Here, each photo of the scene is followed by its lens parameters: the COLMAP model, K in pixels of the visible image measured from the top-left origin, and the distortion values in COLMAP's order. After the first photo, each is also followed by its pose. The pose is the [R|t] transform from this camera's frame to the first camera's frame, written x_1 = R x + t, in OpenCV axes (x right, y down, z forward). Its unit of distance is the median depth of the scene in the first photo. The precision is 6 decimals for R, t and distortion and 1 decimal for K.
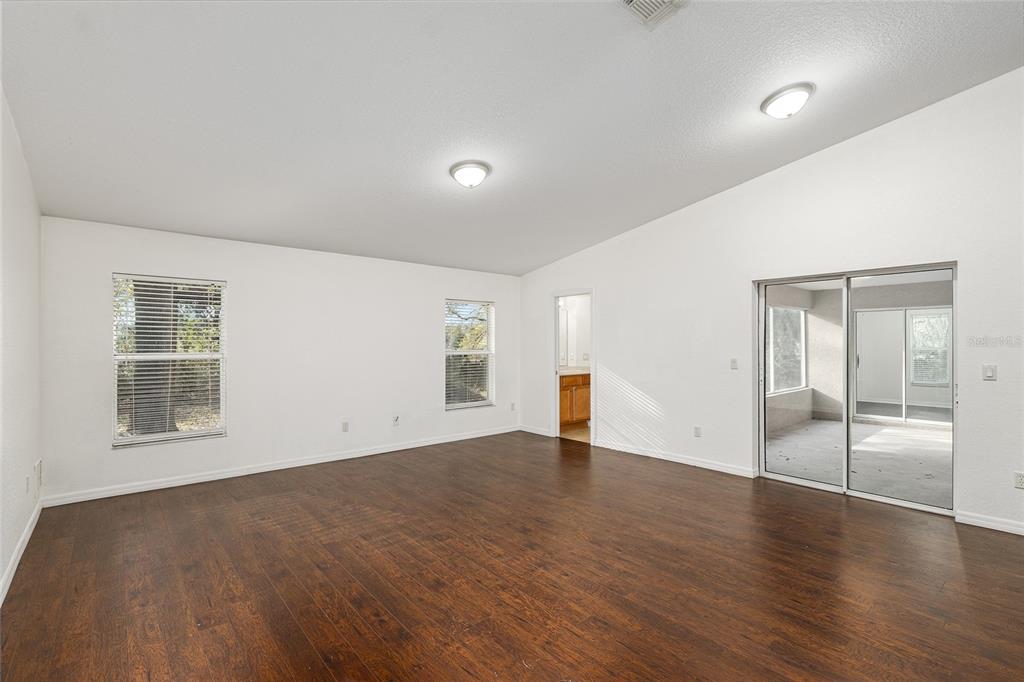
lens RADIAL K [[468.2, 0, 506.5], [0, 468.2, 341.8], [0, 0, 1]] dist [0.000925, -0.000310]
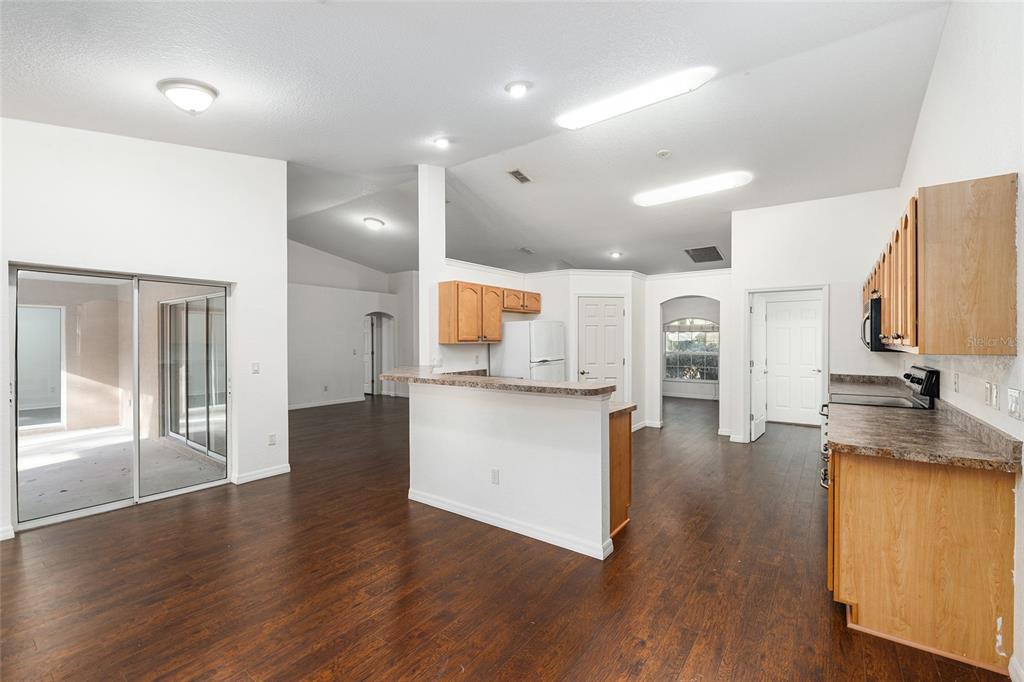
lens RADIAL K [[433.9, 0, 512.0], [0, 433.9, 341.0], [0, 0, 1]] dist [-0.000386, 0.000029]
pose [[-0.221364, 0.001774, 0.975190, -0.371116], [0.000656, 0.999998, -0.001670, -0.009868], [-0.975191, 0.000270, -0.221364, 0.523551]]
